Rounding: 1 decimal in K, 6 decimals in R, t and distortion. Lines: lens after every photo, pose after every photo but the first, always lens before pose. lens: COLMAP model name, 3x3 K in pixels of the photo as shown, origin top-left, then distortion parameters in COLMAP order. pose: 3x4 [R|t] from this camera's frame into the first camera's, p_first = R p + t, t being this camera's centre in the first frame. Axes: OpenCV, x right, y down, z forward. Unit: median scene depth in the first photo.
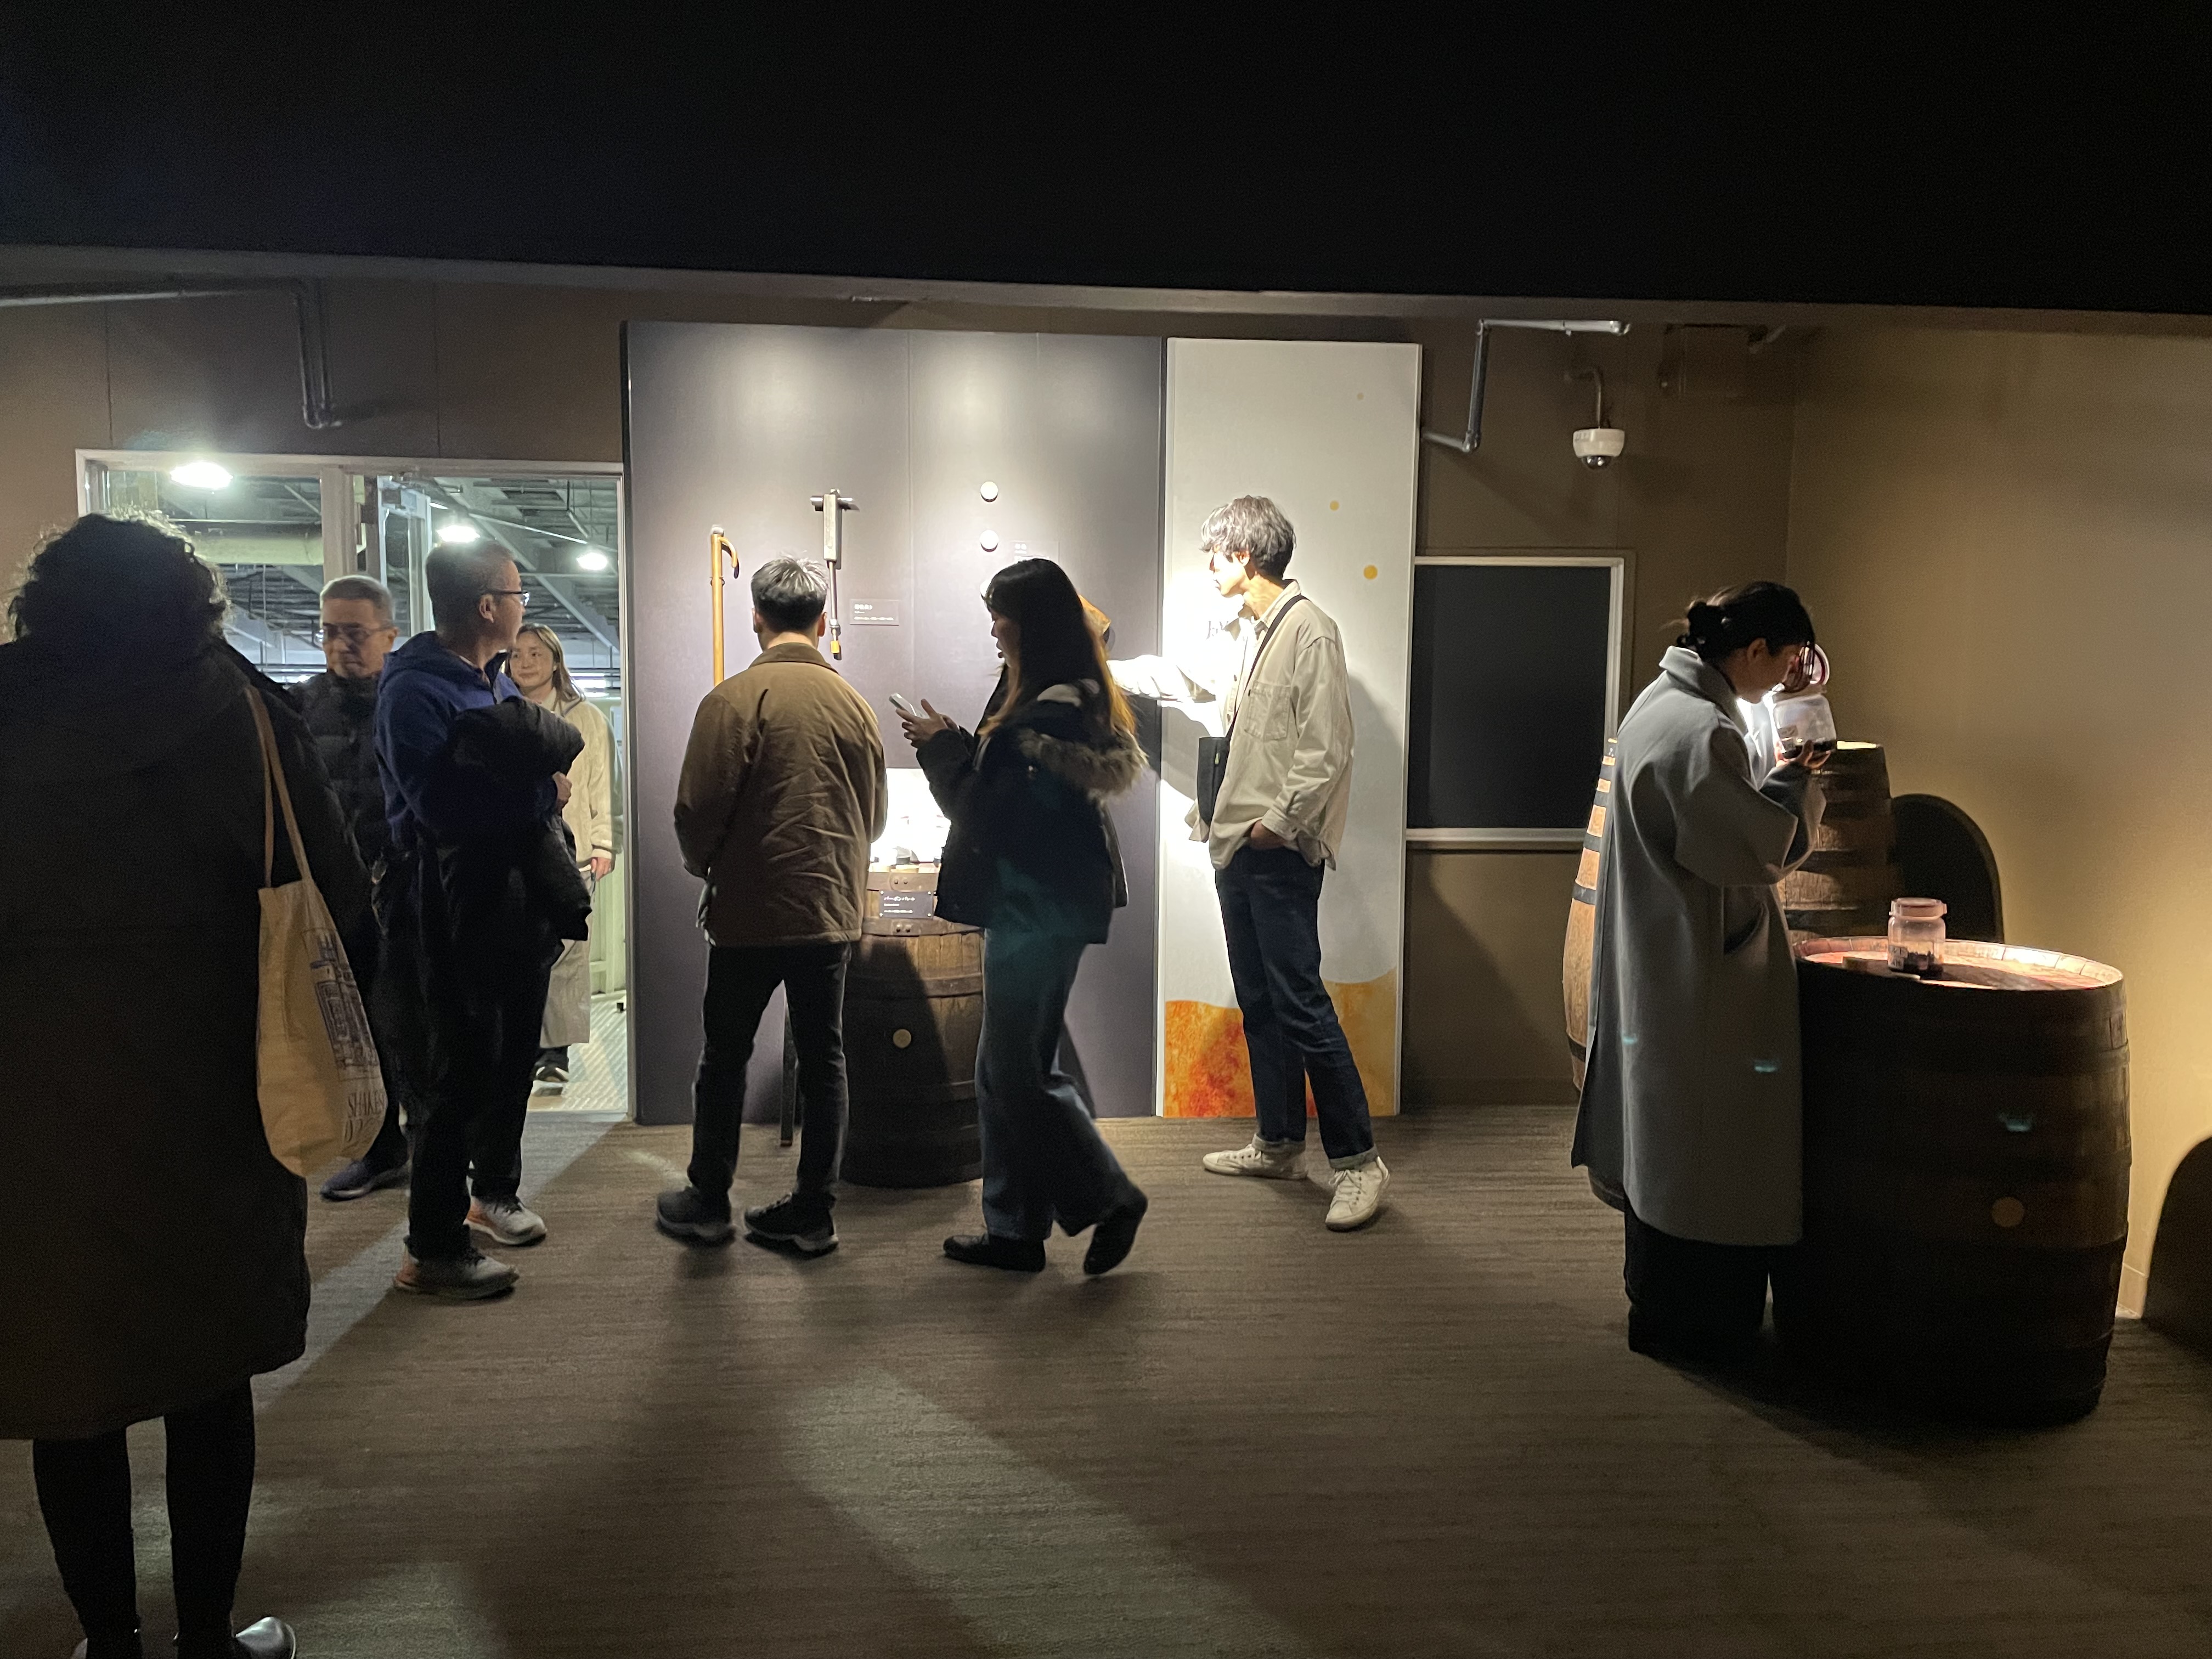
lens RADIAL K [[1673.9, 0, 1107.2], [0, 1673.9, 829.8], [0, 0, 1]] dist [0.099263, -0.118974]
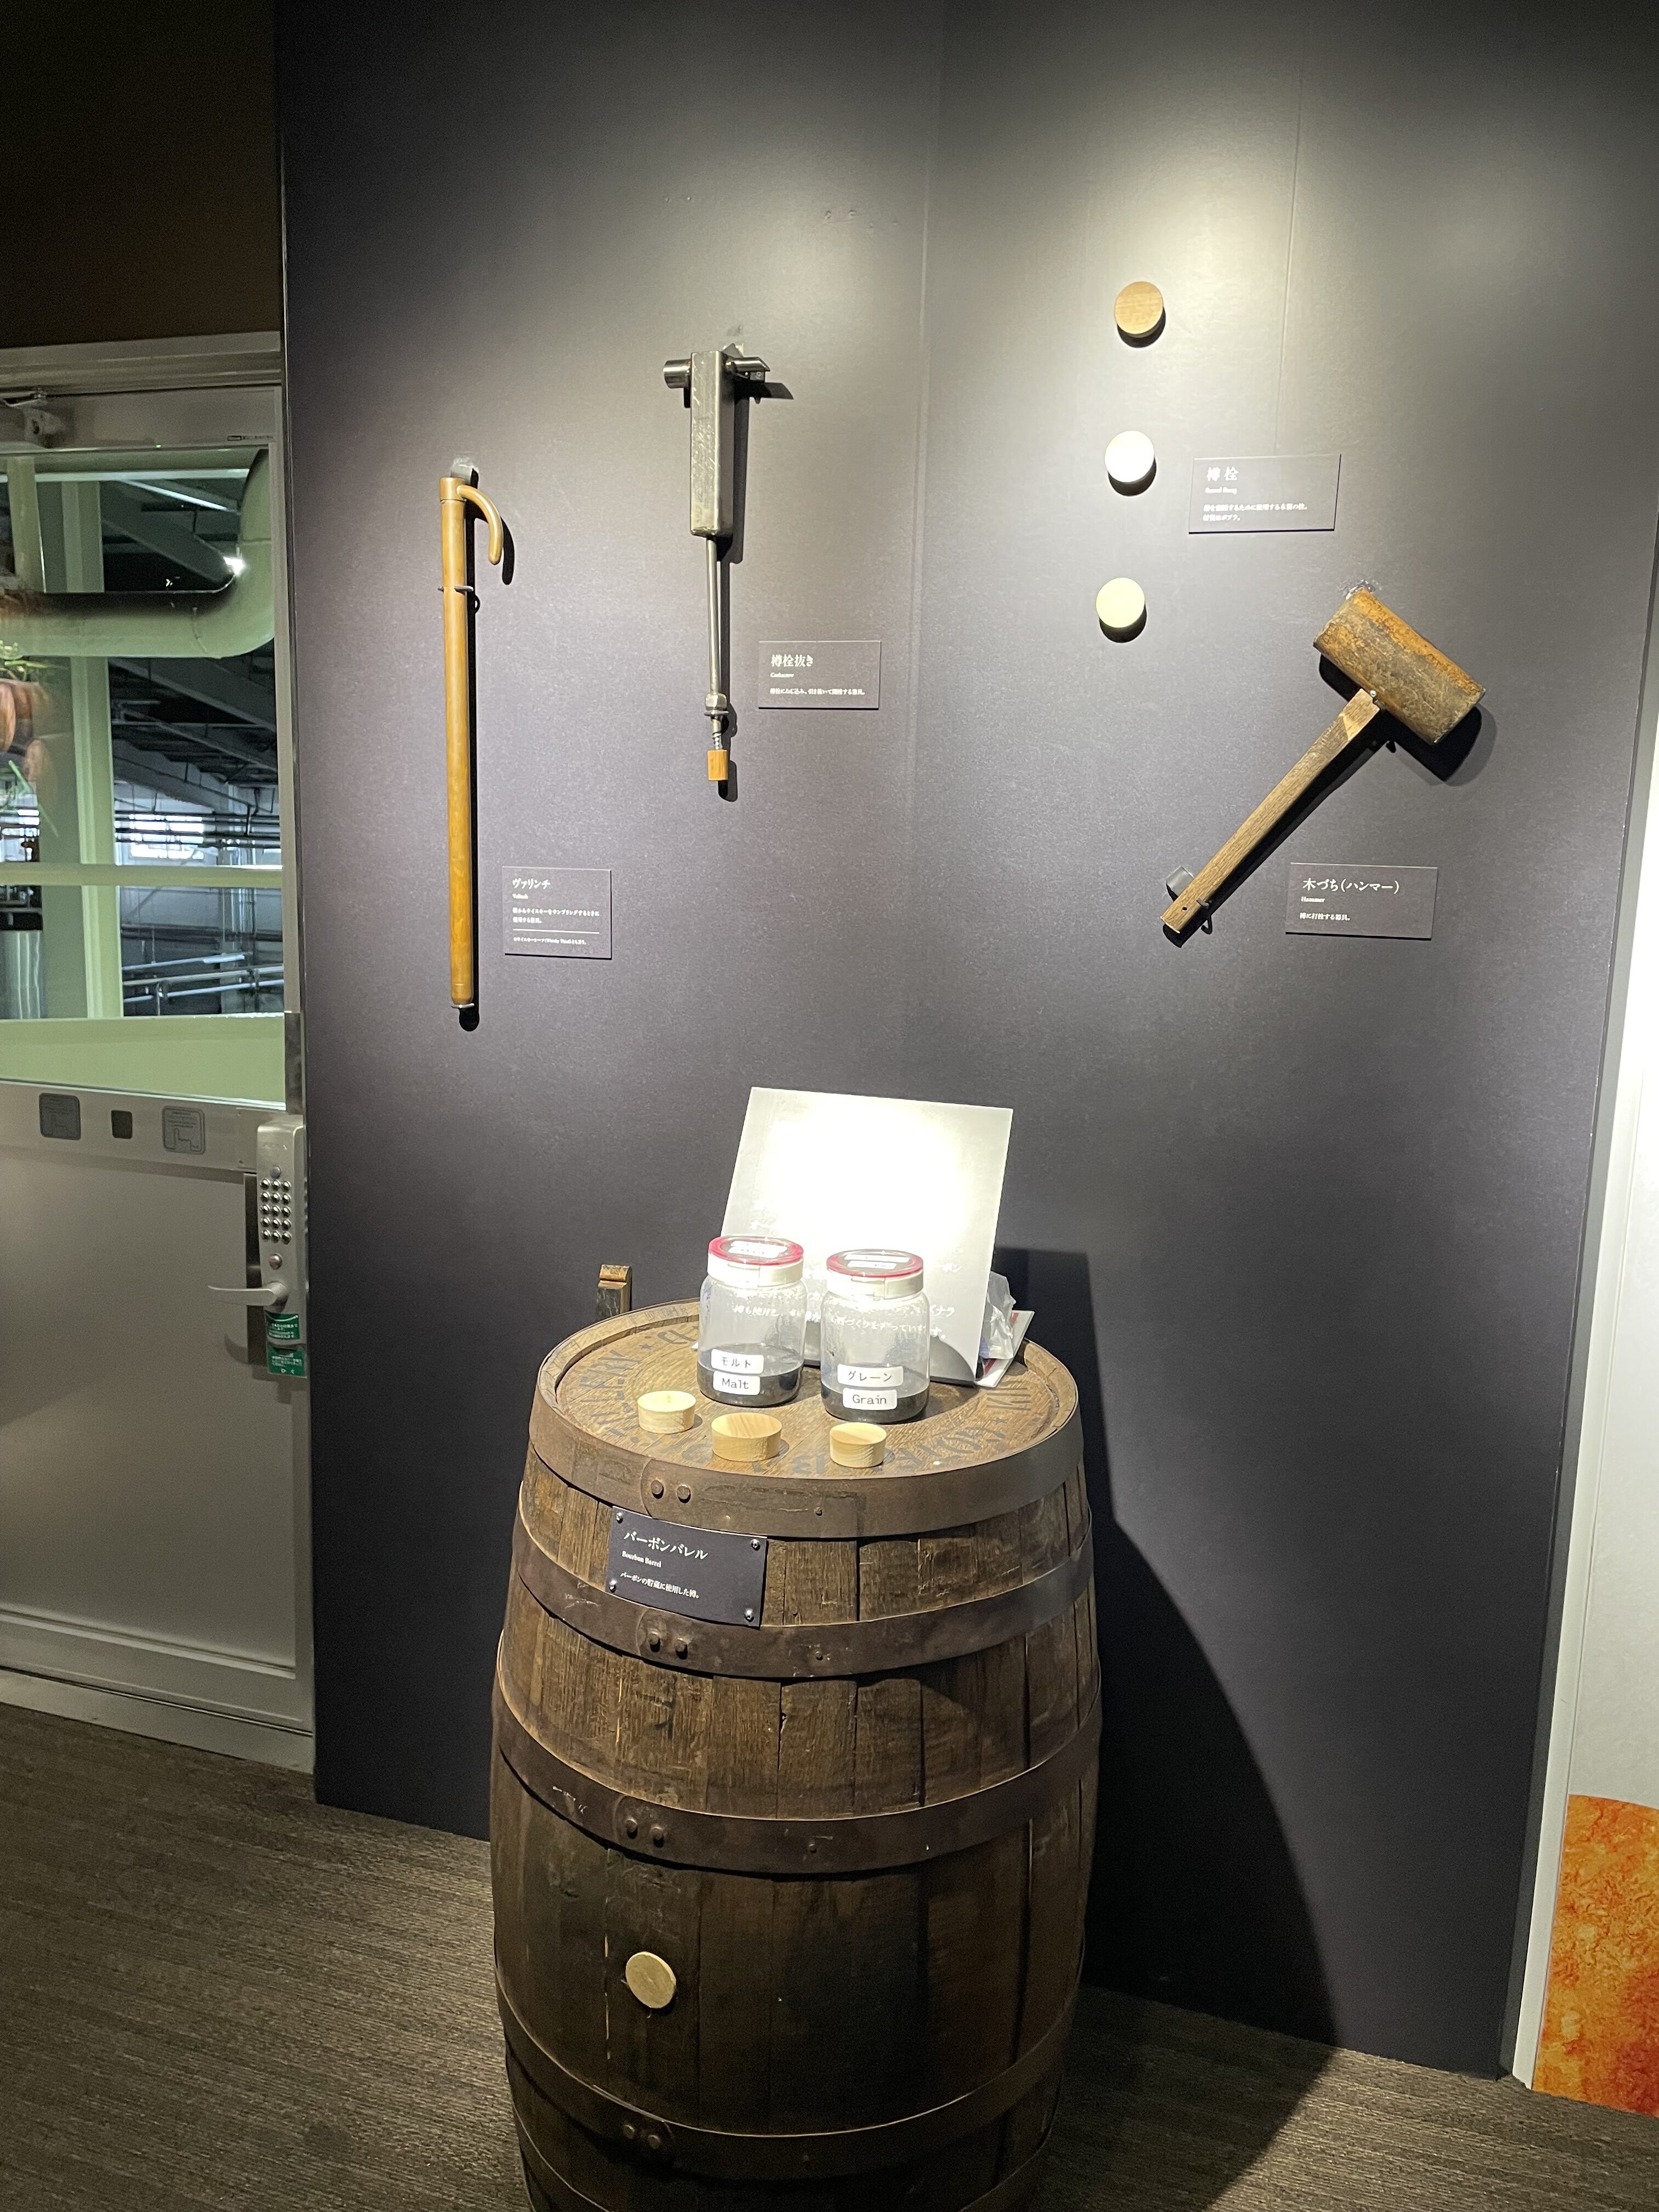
lens RADIAL K [[1673.9, 0, 811.5], [0, 1673.9, 1110.5], [0, 0, 1]] dist [0.099263, -0.118974]
pose [[0.922386, 0.082681, -0.377318, 0.011743], [-0.063984, 0.996033, 0.061846, -0.052734], [0.380934, -0.032904, 0.924016, 0.621835]]
